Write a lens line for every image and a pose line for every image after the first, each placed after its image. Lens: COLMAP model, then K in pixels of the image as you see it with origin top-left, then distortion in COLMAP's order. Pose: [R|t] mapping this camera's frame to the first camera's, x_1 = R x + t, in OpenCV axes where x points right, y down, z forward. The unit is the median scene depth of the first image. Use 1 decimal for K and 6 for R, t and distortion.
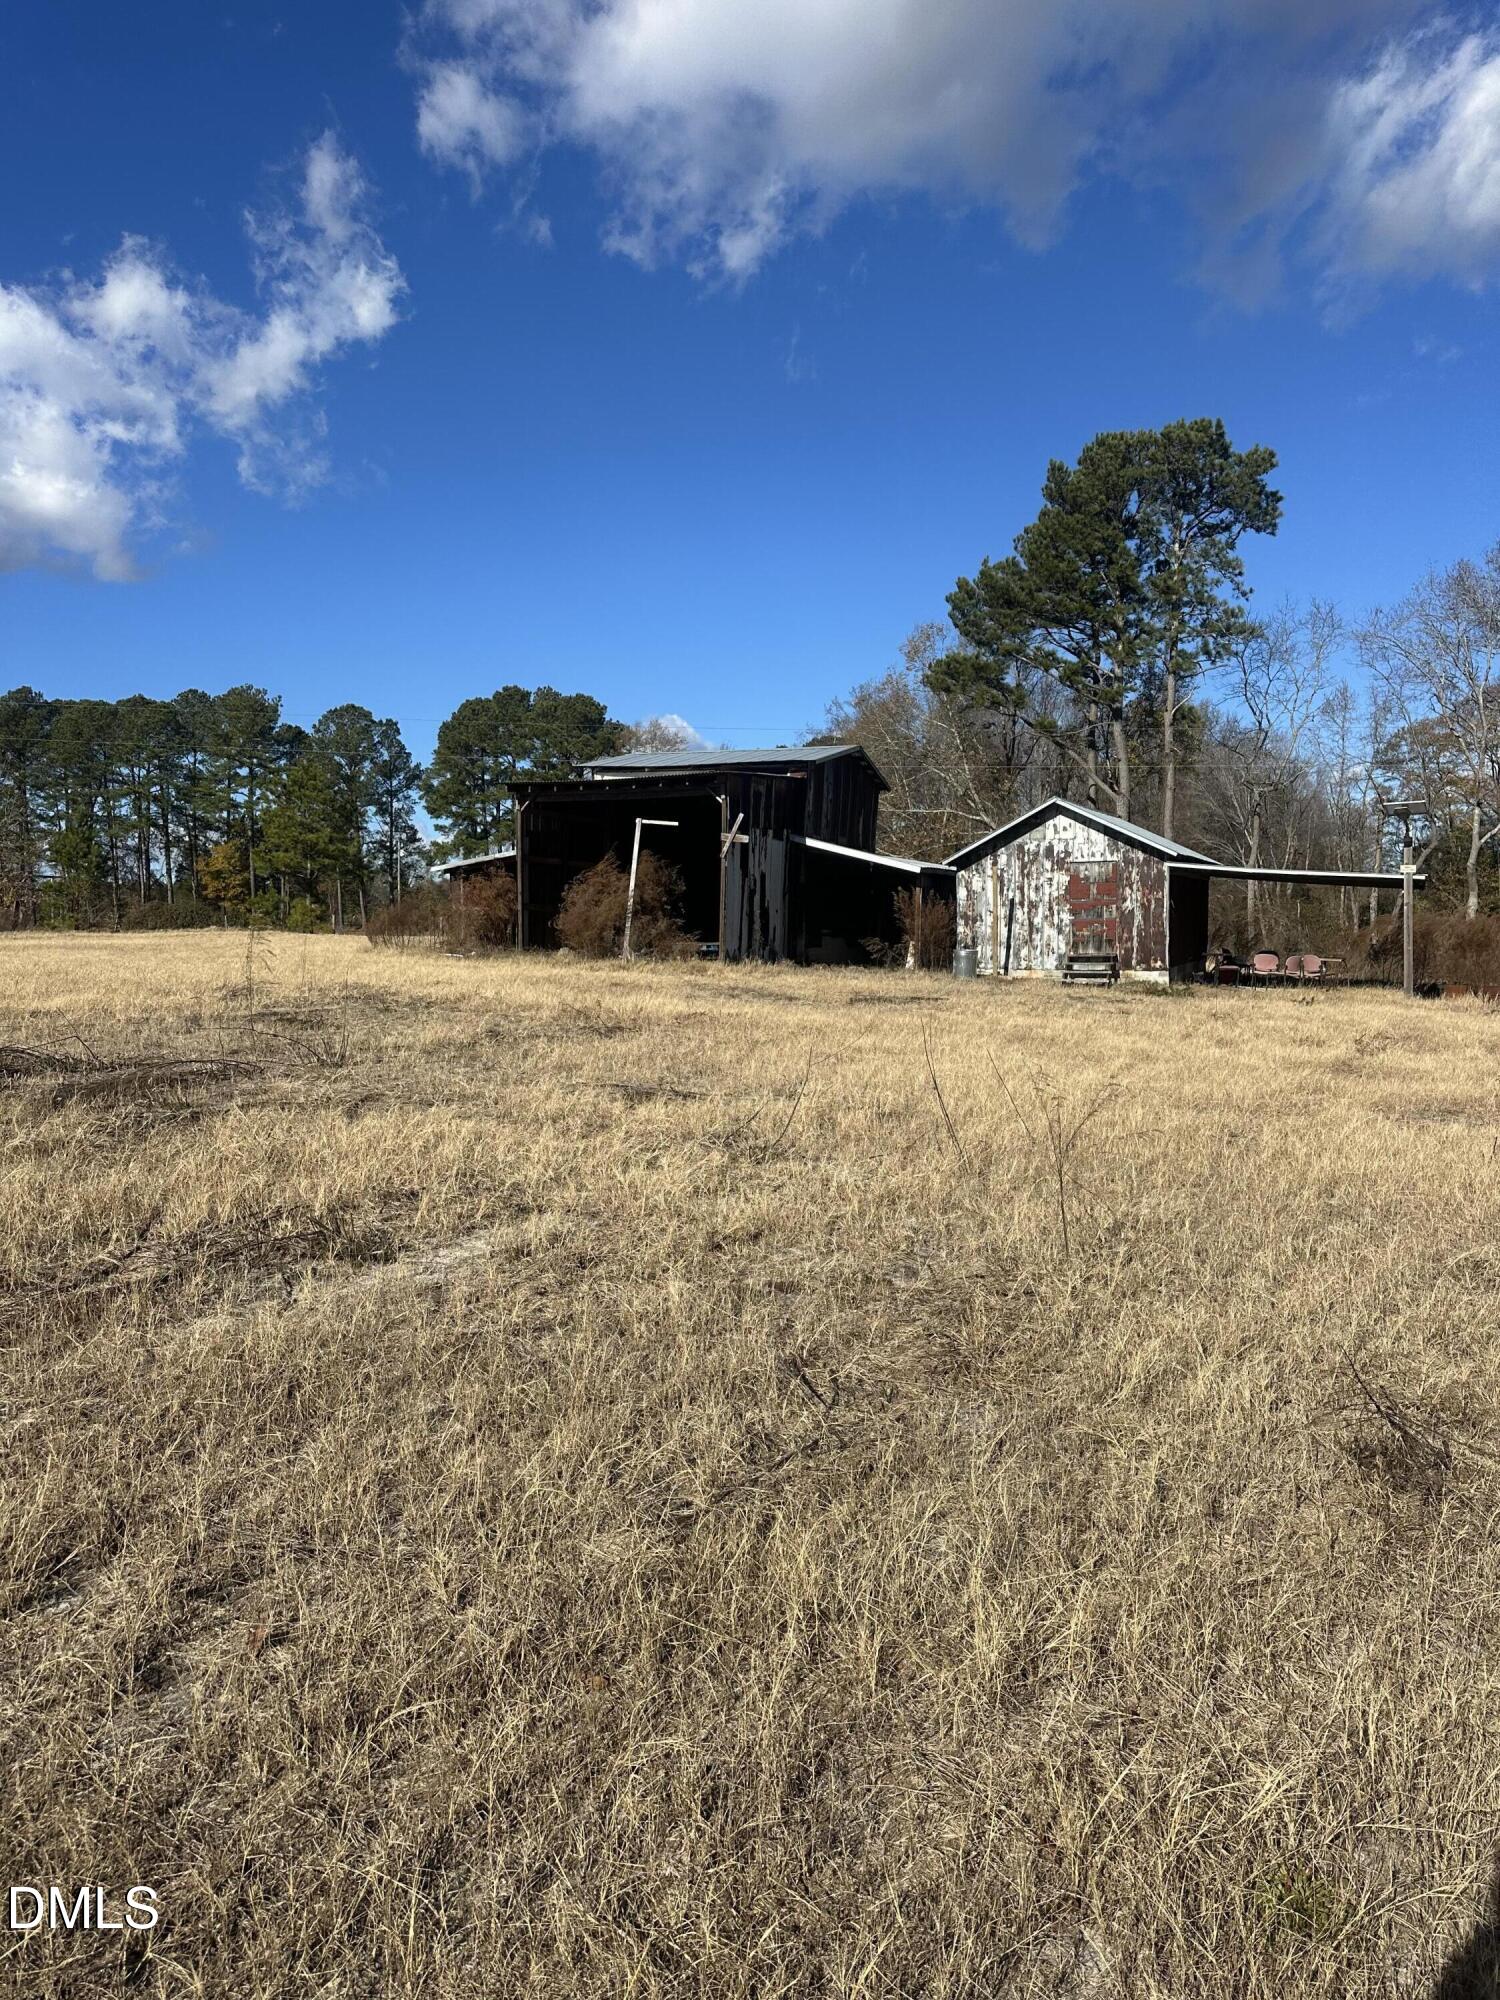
lens RADIAL K [[1396.7, 0, 745.9], [0, 1396.7, 984.9], [0, 0, 1]] dist [0.178059, -0.325035]
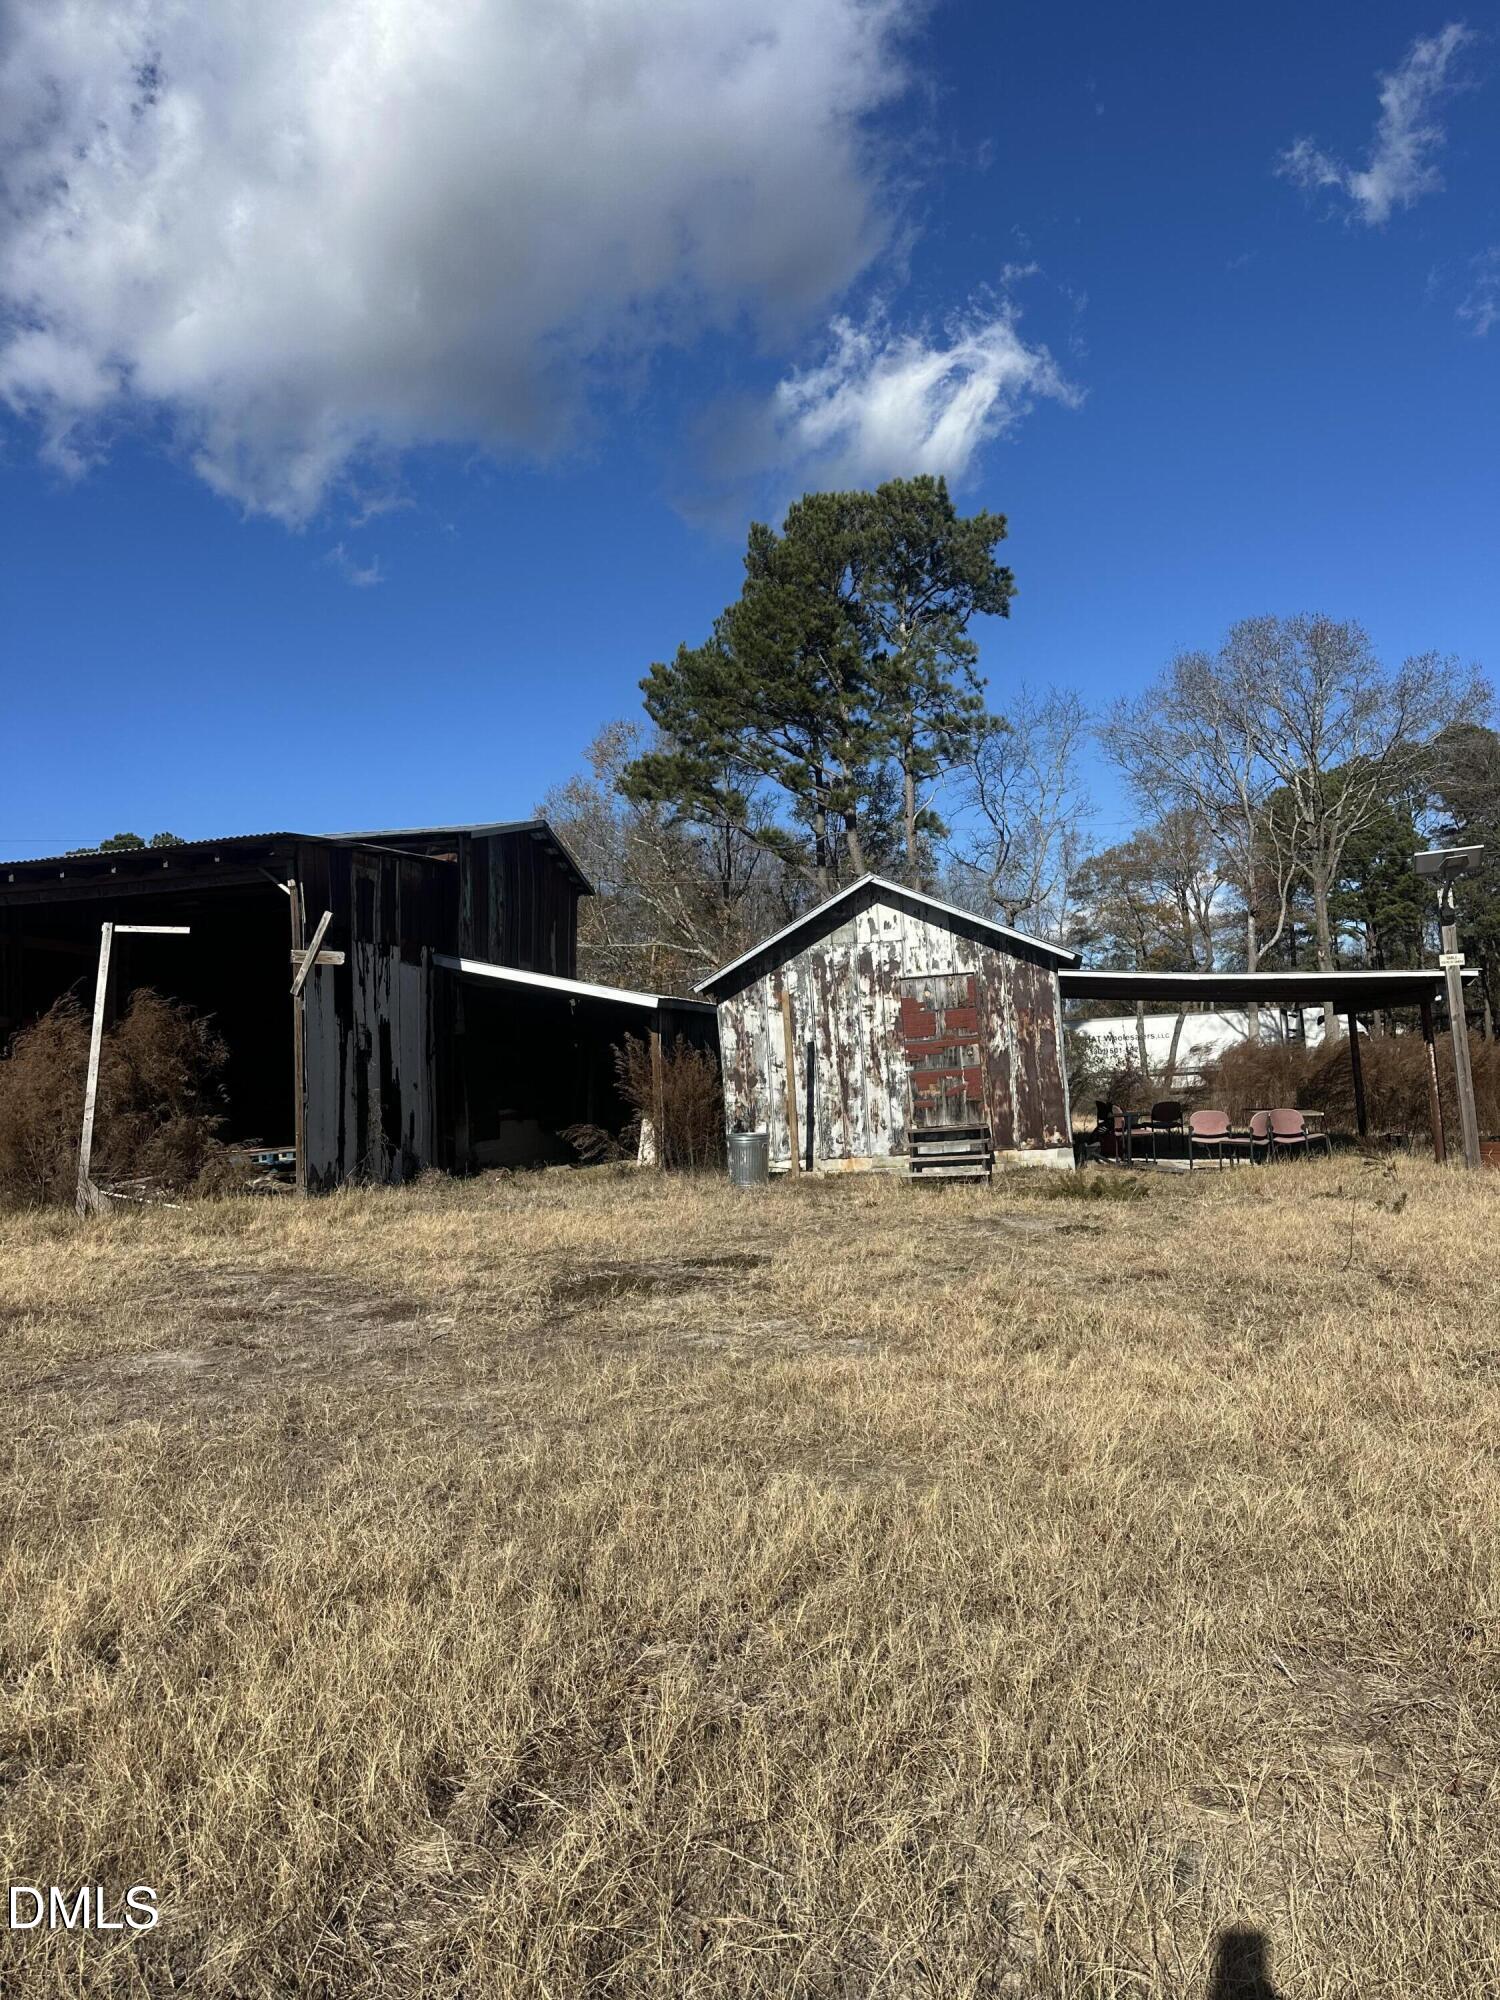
lens RADIAL K [[1391.5, 0, 759.1], [0, 1391.5, 998.0], [0, 0, 1]] dist [0.198641, -0.335398]
pose [[0.972865, -0.046835, 0.226584, 0.032010], [0.069902, 0.993032, -0.094873, -0.024914], [-0.220562, 0.108137, 0.969360, 0.419740]]
